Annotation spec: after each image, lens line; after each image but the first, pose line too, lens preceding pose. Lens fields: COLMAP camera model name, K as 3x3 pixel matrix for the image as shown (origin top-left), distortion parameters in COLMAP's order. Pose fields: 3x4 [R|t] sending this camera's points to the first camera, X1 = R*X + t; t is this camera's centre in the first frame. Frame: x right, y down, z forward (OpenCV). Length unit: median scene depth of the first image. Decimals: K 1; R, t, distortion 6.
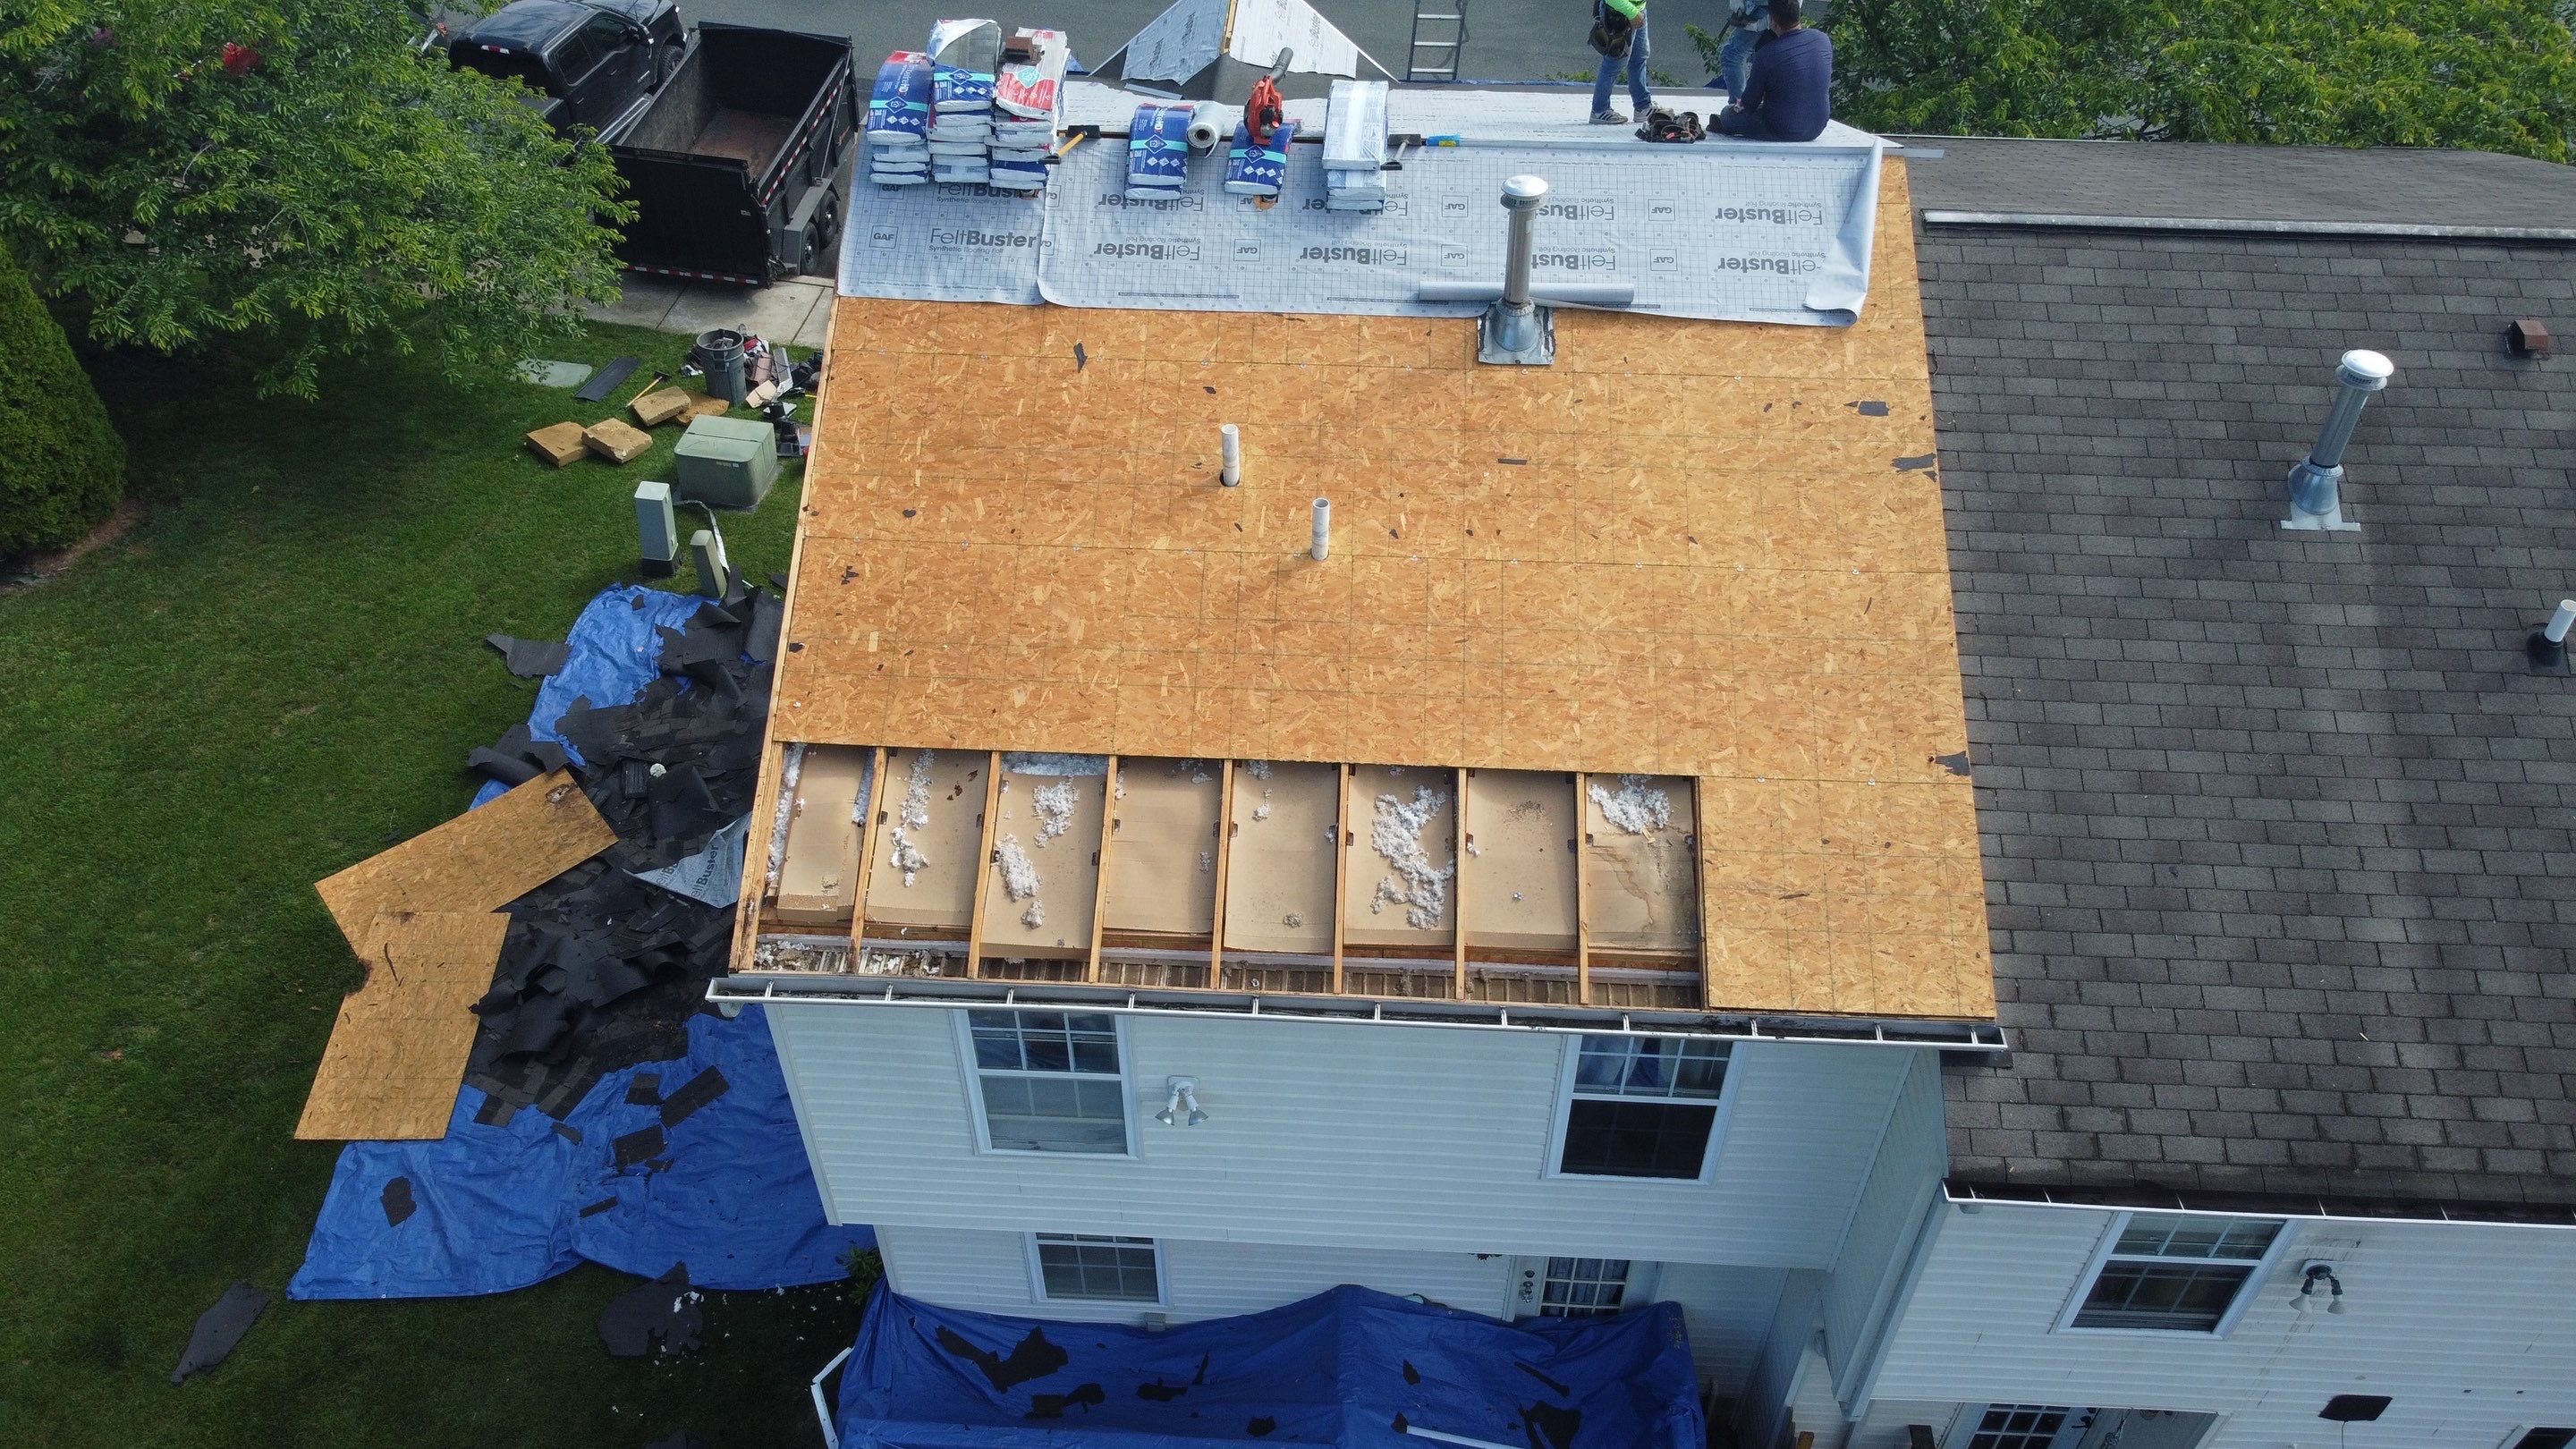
lens RADIAL K [[1954.4, 0, 1283.6], [0, 1954.4, 709.3], [0, 0, 1]] dist [-0.003292, -0.004593]
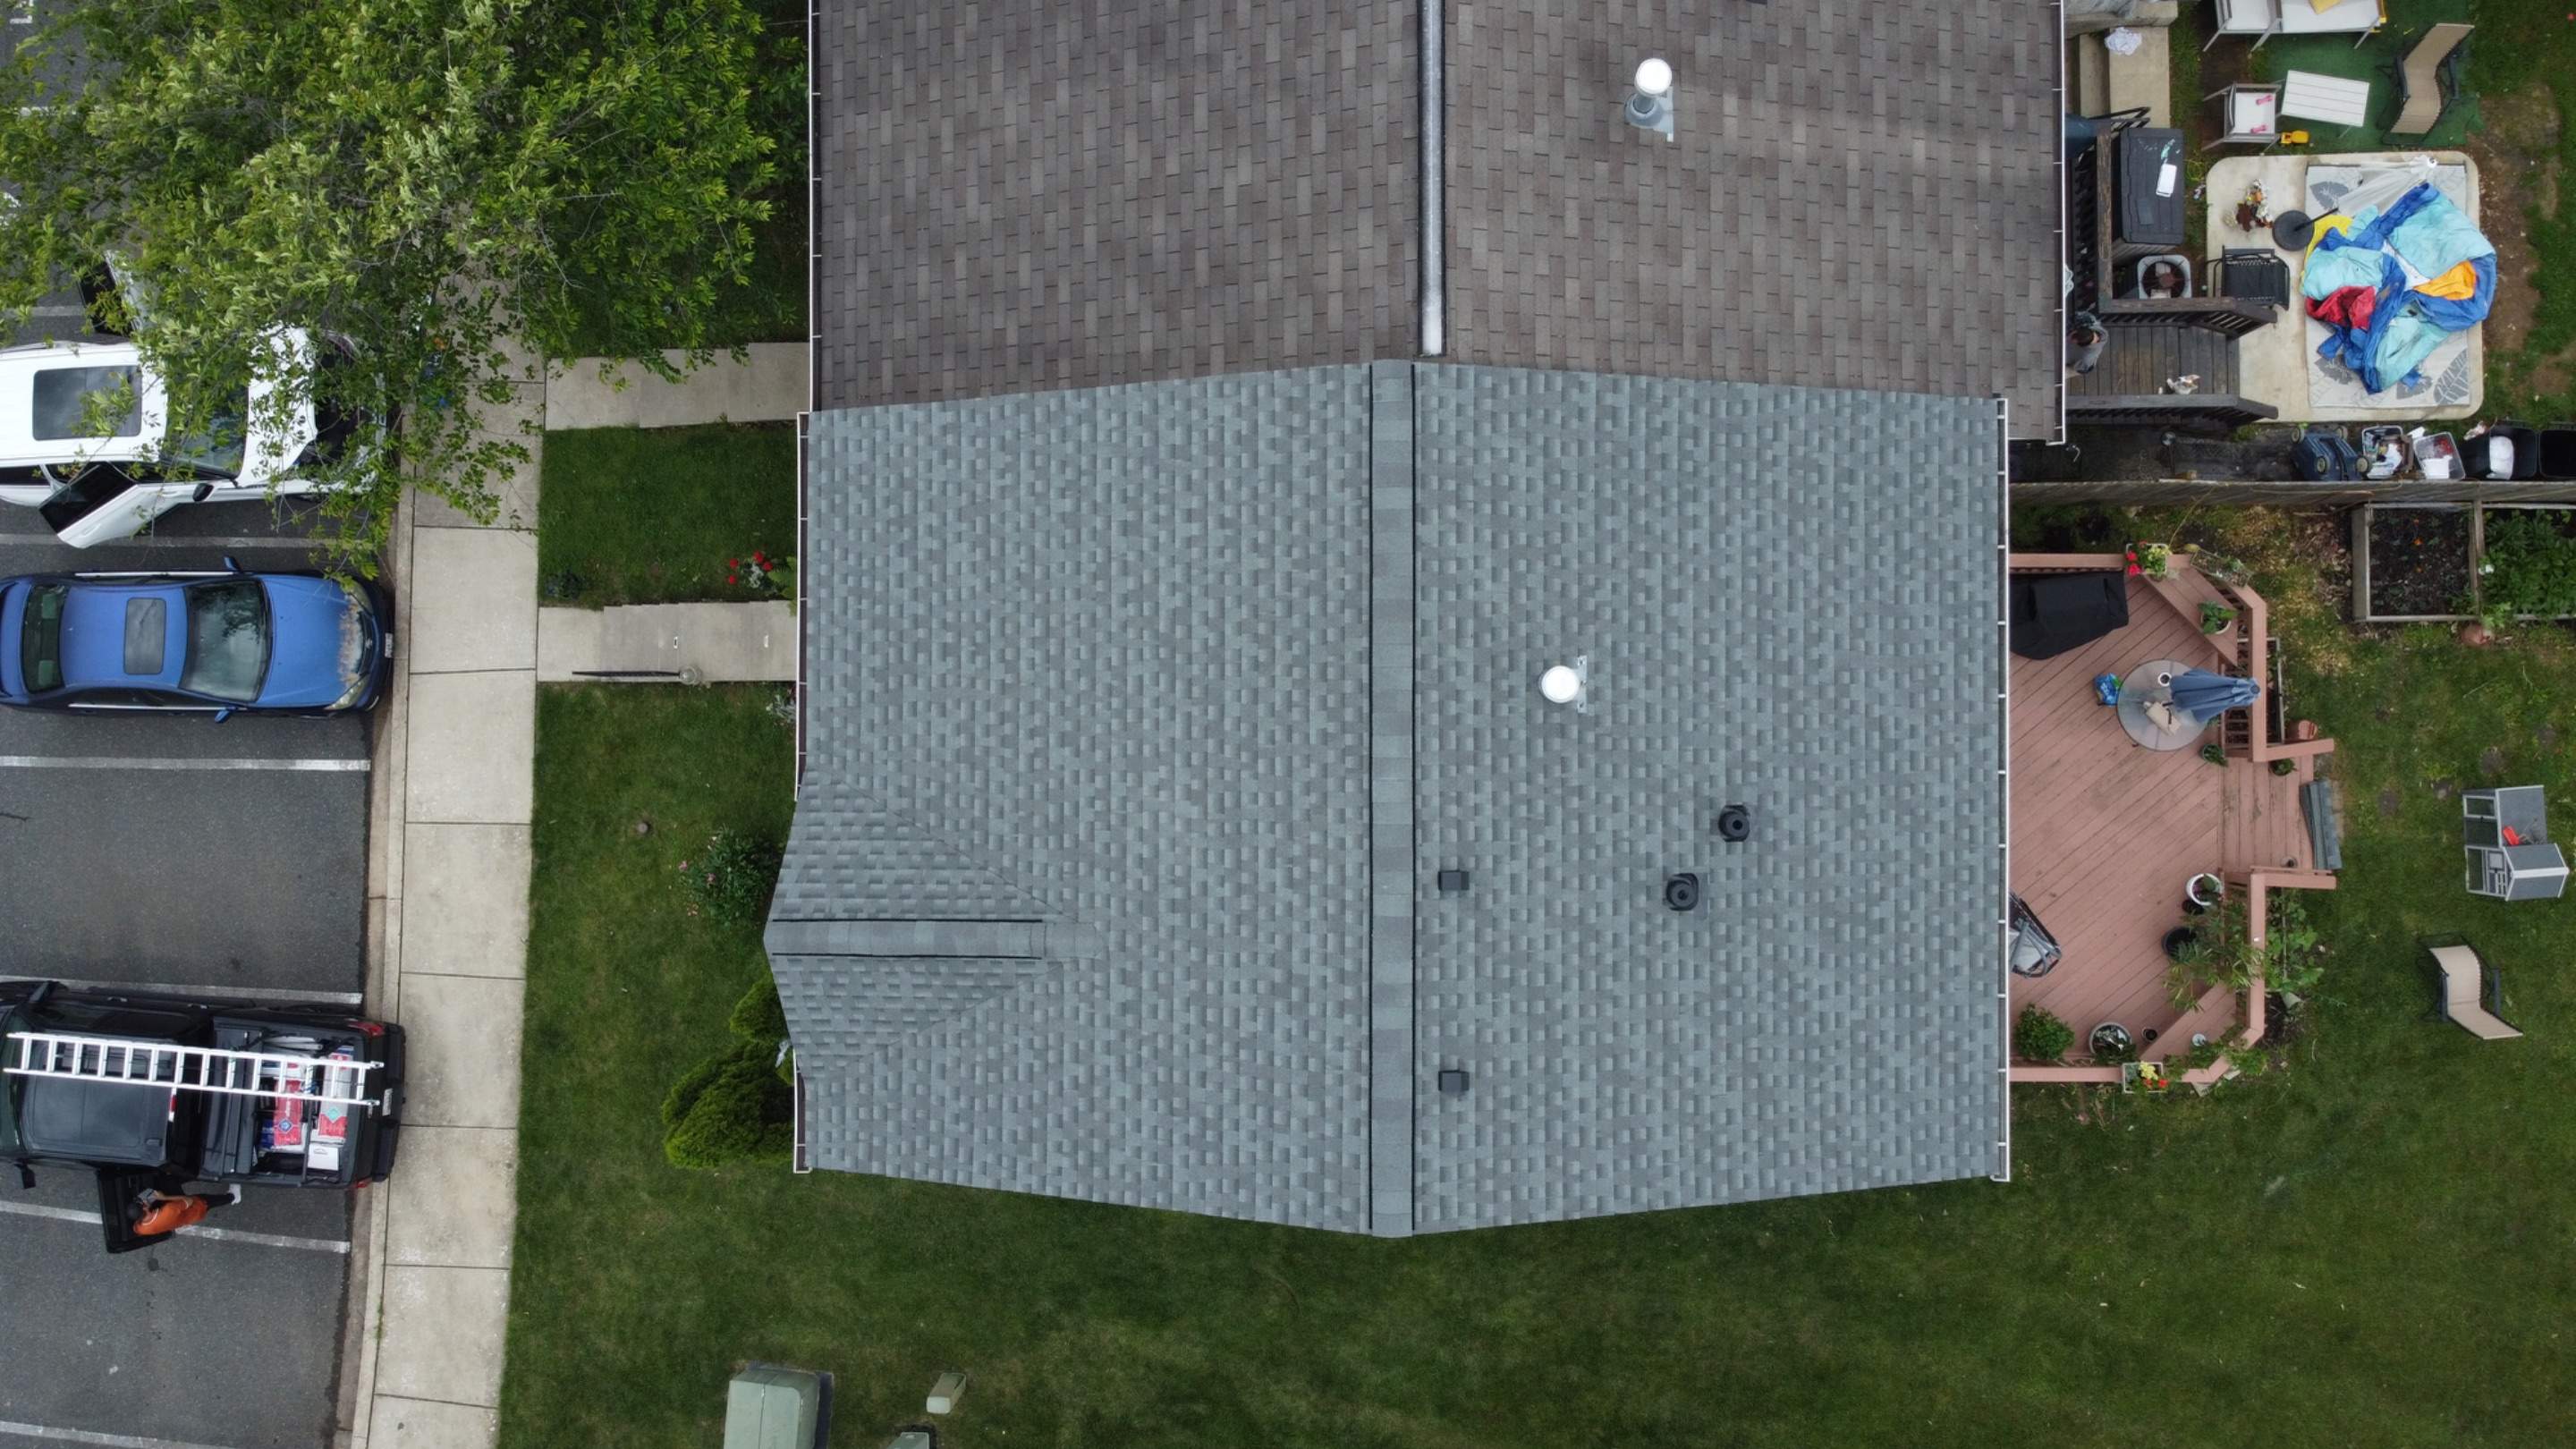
lens RADIAL K [[1945.0, 0, 1283.7], [0, 1945.0, 702.7], [0, 0, 1]] dist [-0.002029, -0.003322]
pose [[-0.049246, -0.998611, 0.018744, 0.093075], [0.732001, -0.023318, 0.680904, -1.249133], [-0.679521, 0.047253, 0.732133, 0.179193]]
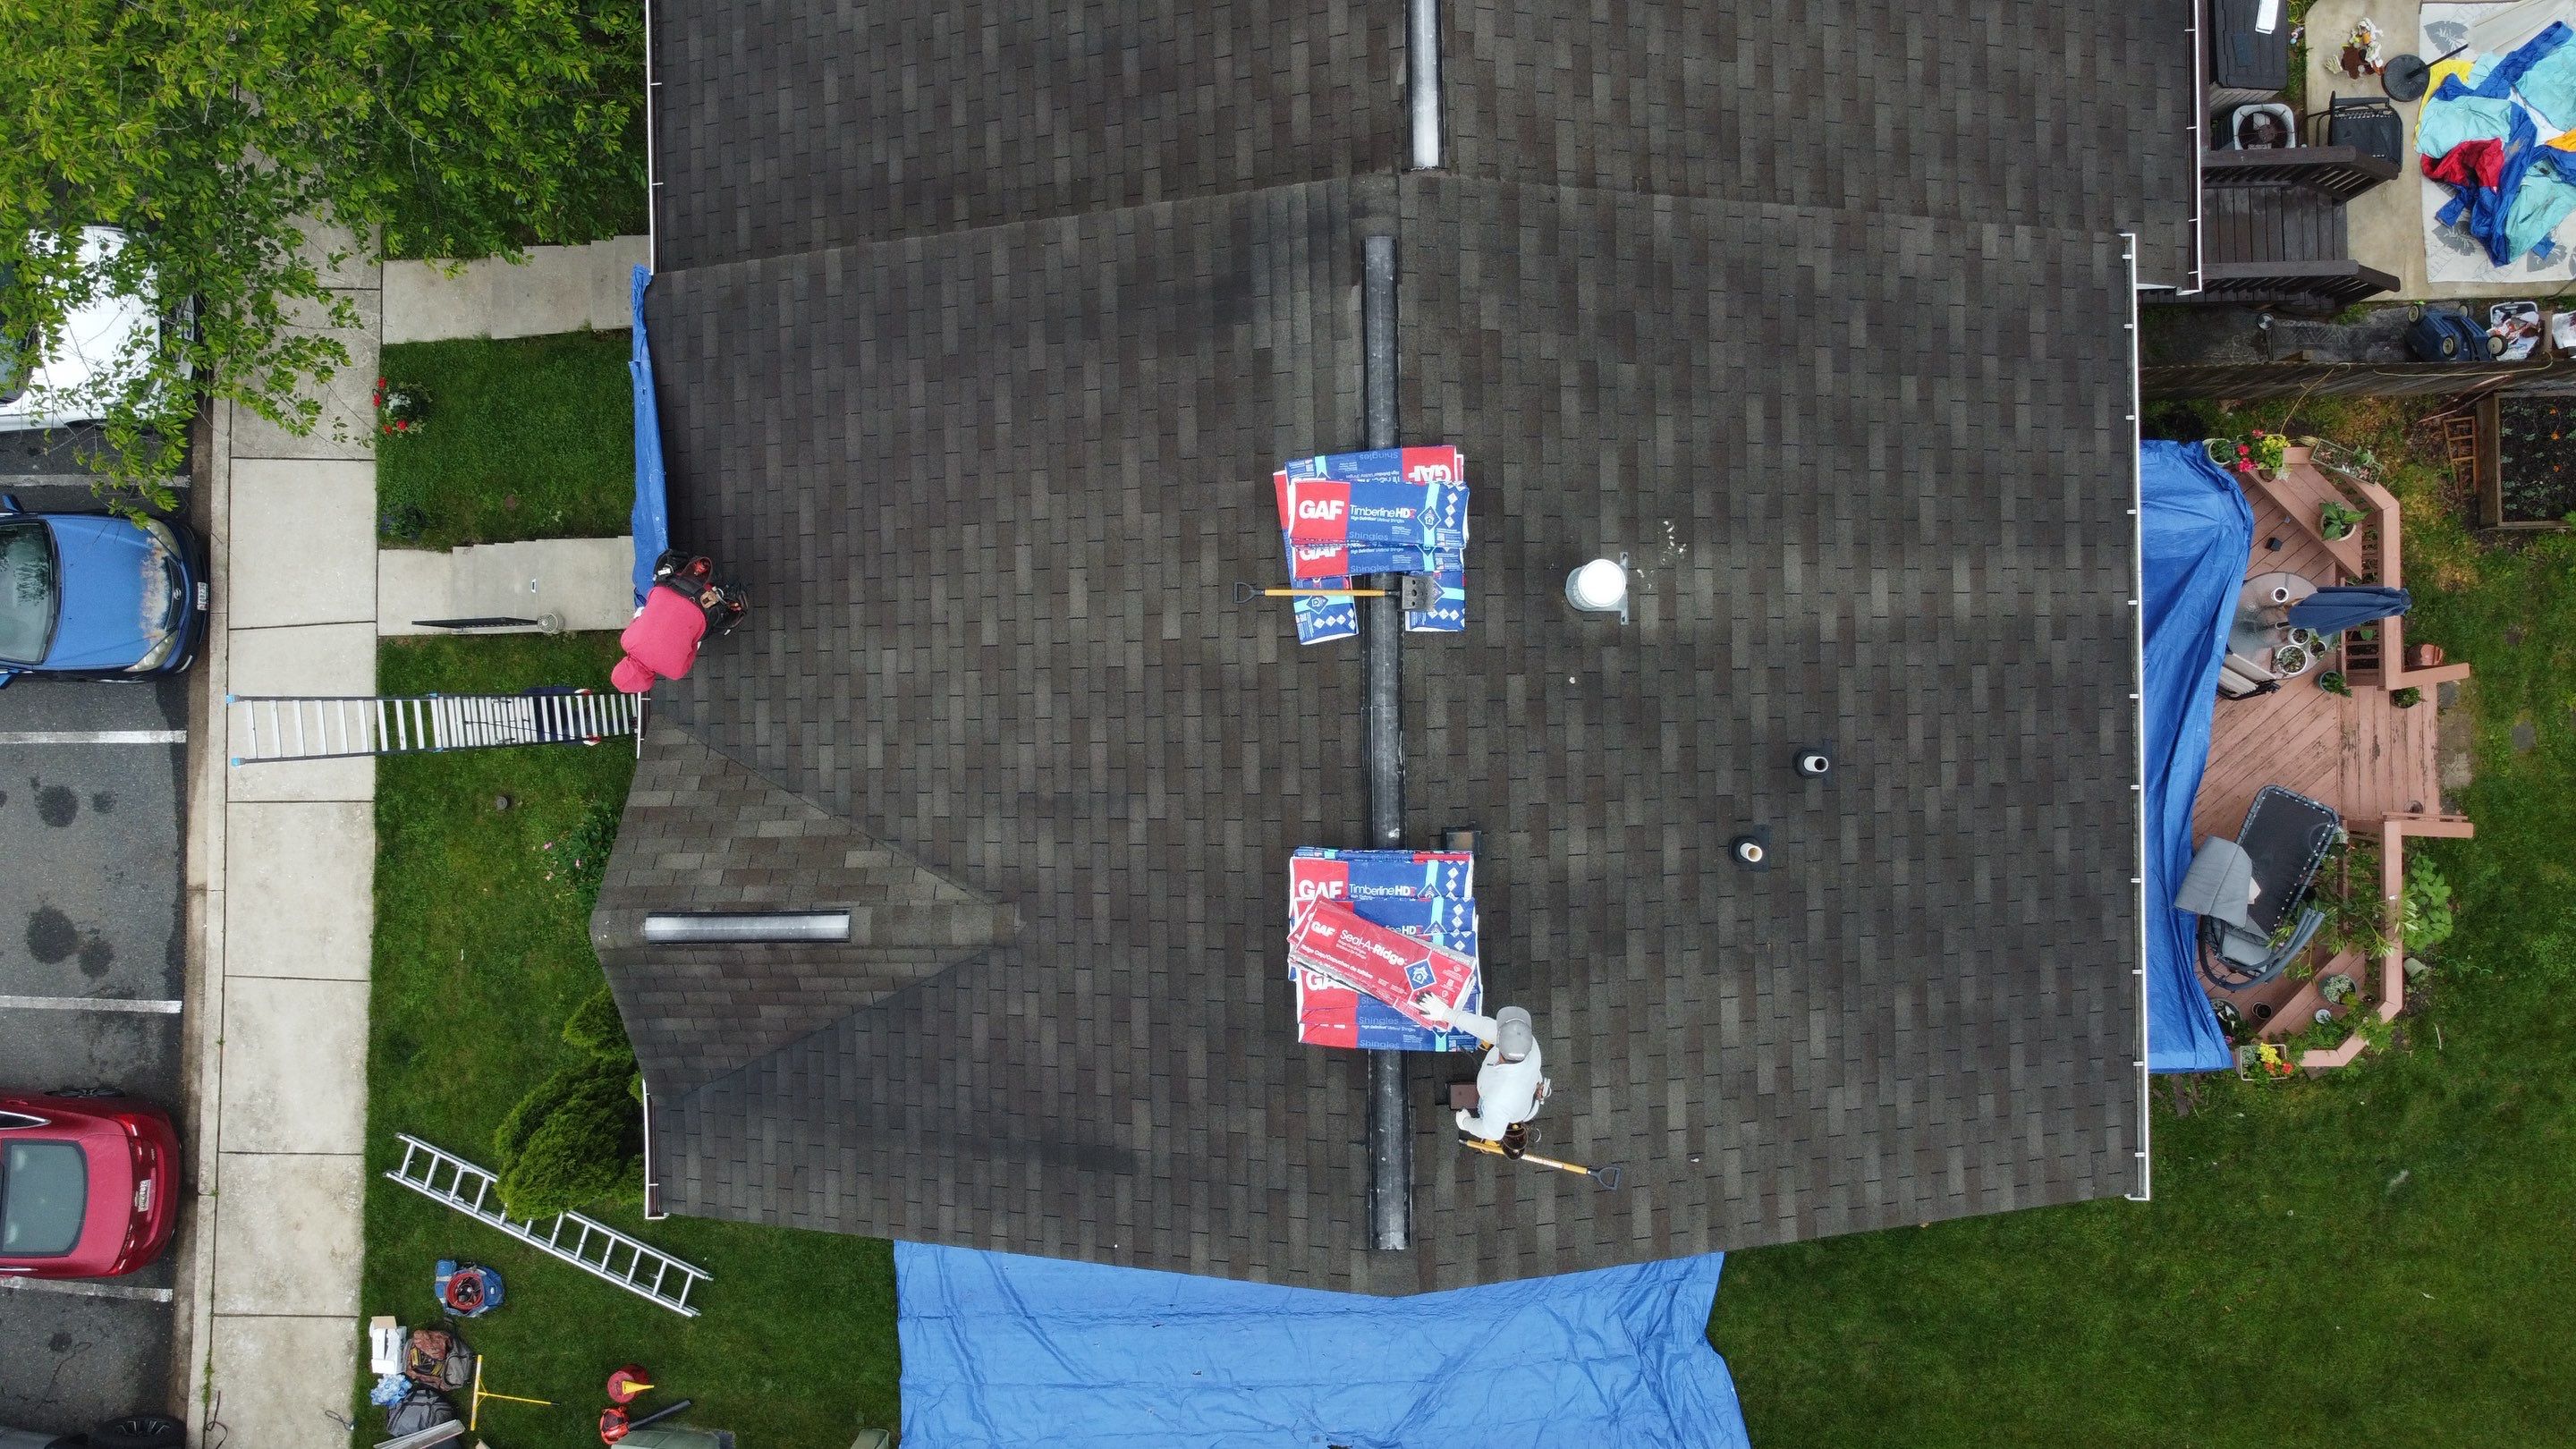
lens RADIAL K [[1954.4, 0, 1283.6], [0, 1954.4, 709.3], [0, 0, 1]] dist [-0.003292, -0.004593]
pose [[-0.065933, -0.997820, 0.002984, 0.064595], [0.719474, -0.045468, 0.693029, -1.055193], [-0.691382, 0.047841, 0.720903, 0.386043]]
